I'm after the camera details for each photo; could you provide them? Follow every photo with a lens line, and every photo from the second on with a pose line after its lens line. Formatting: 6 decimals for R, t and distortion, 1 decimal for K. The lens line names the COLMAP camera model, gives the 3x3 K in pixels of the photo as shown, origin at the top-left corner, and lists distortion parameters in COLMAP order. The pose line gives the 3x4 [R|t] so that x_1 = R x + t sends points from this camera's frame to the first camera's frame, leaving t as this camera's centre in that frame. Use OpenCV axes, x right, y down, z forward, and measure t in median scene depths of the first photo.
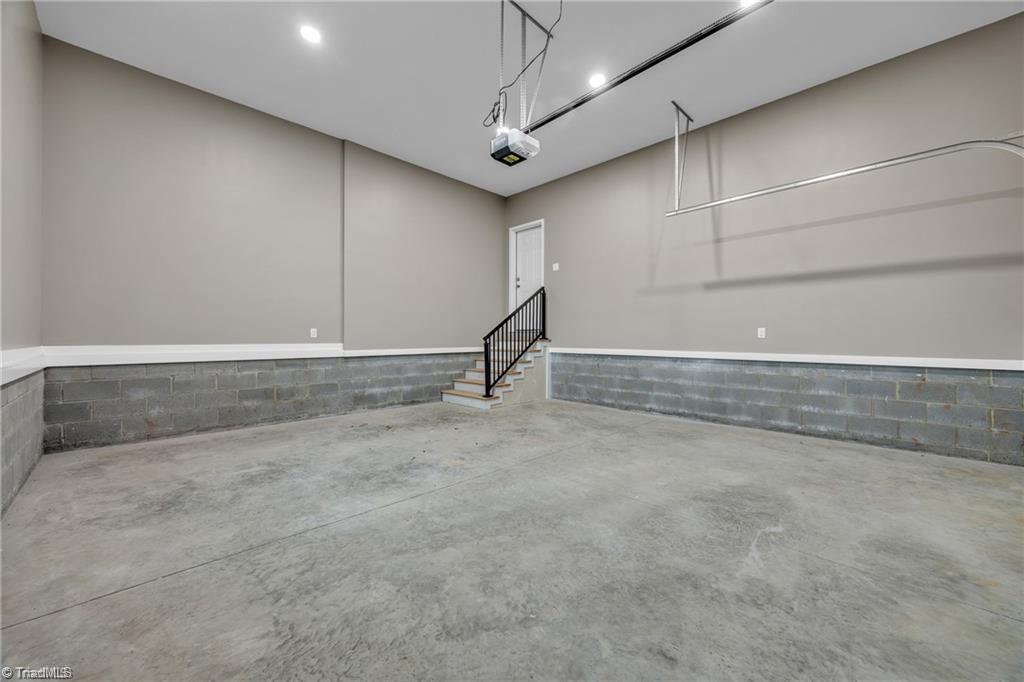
lens RADIAL K [[392.7, 0, 516.7], [0, 392.7, 338.9], [0, 0, 1]] dist [-0.000938, -0.000508]
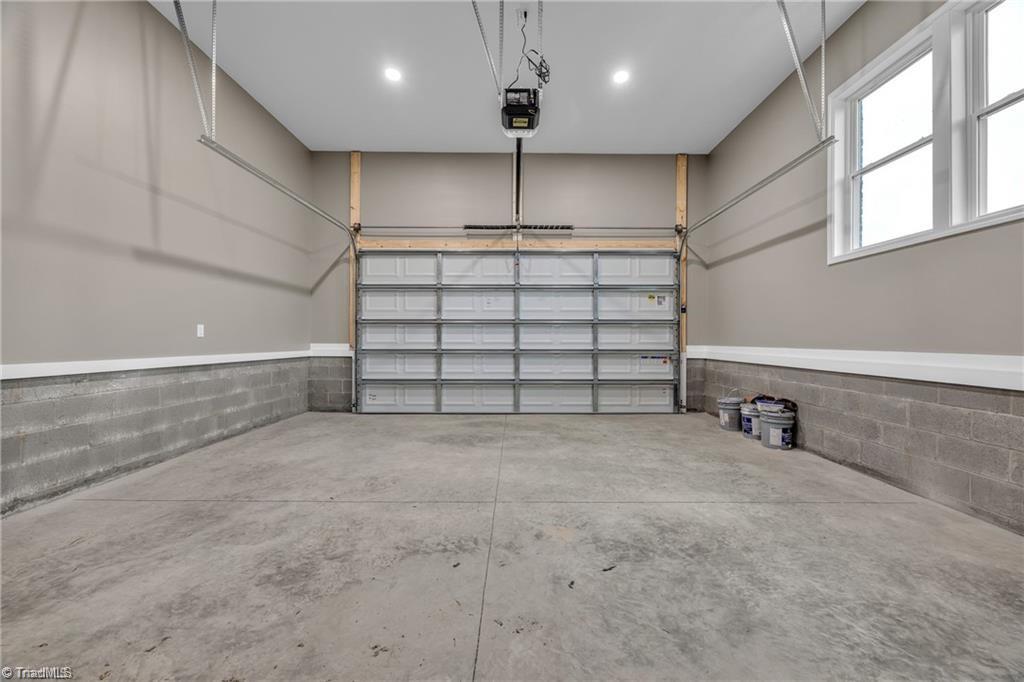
lens RADIAL K [[392.7, 0, 517.9], [0, 392.7, 337.9], [0, 0, 1]] dist [-0.000938, -0.000508]
pose [[-0.702746, -0.001475, 0.711439, -0.475551], [-0.003723, 0.999992, -0.001604, -0.001588], [-0.711431, -0.003776, -0.702746, 1.255405]]
